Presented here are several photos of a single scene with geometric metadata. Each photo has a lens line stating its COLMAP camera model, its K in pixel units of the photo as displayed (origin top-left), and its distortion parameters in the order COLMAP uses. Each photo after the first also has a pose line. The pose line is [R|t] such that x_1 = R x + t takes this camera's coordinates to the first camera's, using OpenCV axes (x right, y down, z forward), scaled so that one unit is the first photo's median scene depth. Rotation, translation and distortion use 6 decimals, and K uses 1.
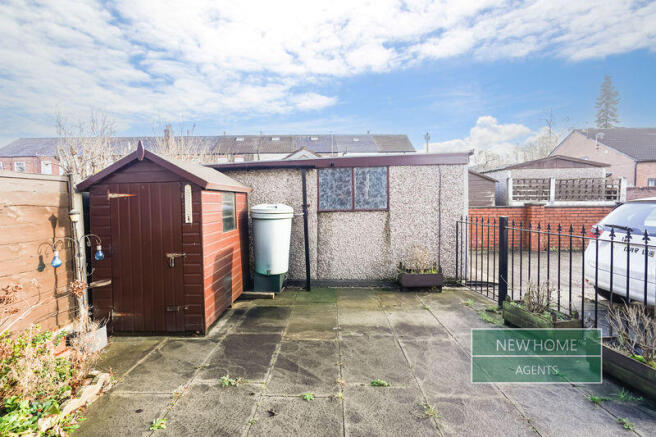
lens RADIAL K [[302.2, 0, 323.8], [0, 302.2, 212.5], [0, 0, 1]] dist [-0.019919, 0.000362]
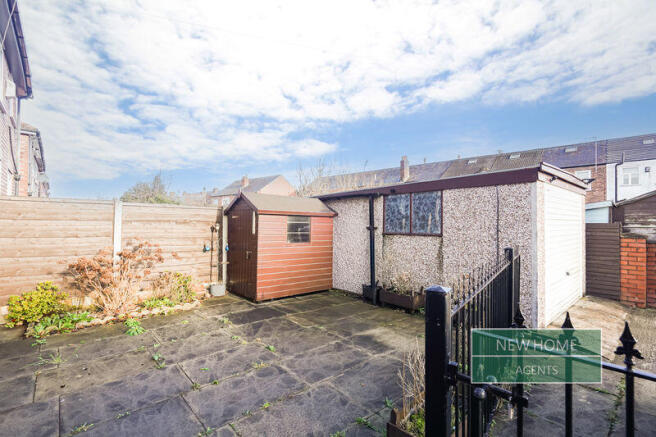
lens RADIAL K [[302.2, 0, 323.8], [0, 302.2, 212.5], [0, 0, 1]] dist [-0.019919, 0.000362]
pose [[0.690568, -0.001206, -0.723266, 0.651187], [-0.055926, 0.996916, -0.055060, -0.007385], [0.721102, 0.078473, 0.688371, 0.062523]]
